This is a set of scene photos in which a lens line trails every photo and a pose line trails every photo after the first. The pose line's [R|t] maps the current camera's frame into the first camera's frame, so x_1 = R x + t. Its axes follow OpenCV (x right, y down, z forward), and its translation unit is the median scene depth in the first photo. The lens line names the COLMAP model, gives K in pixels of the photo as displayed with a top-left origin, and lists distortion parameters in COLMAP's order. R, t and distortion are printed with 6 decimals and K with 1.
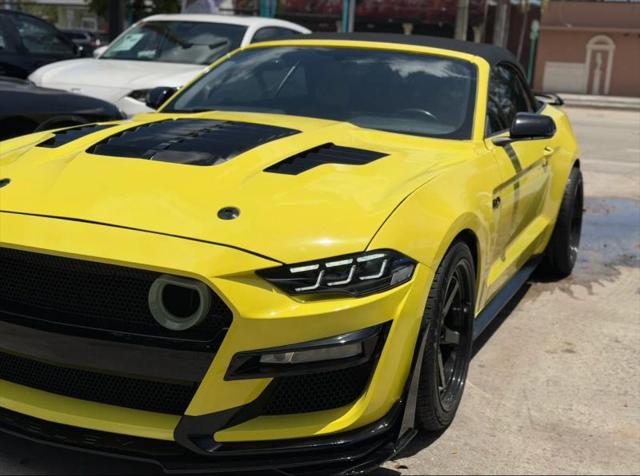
lens RADIAL K [[901.2, 0, 326.0], [0, 901.2, 237.6], [0, 0, 1]] dist [0.099864, 0.000000]
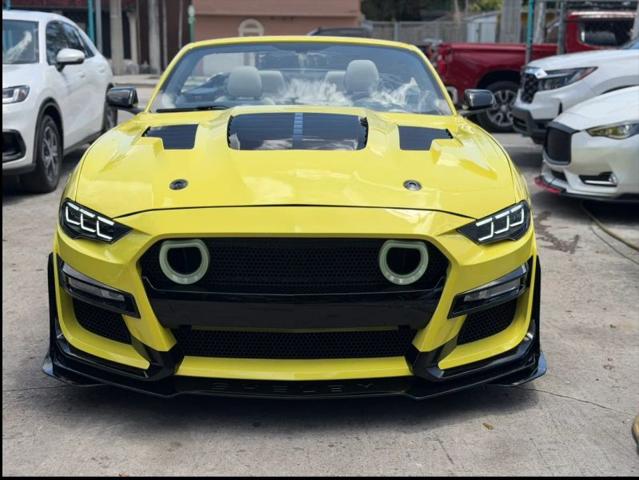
lens RADIAL K [[865.6, 0, 317.0], [0, 865.6, 240.1], [0, 0, 1]] dist [0.124673, 0.000000]
pose [[0.936011, -0.121794, 0.330226, -0.557290], [0.113119, 0.992542, 0.045440, -0.018873], [-0.333297, -0.005178, 0.942808, -0.047725]]
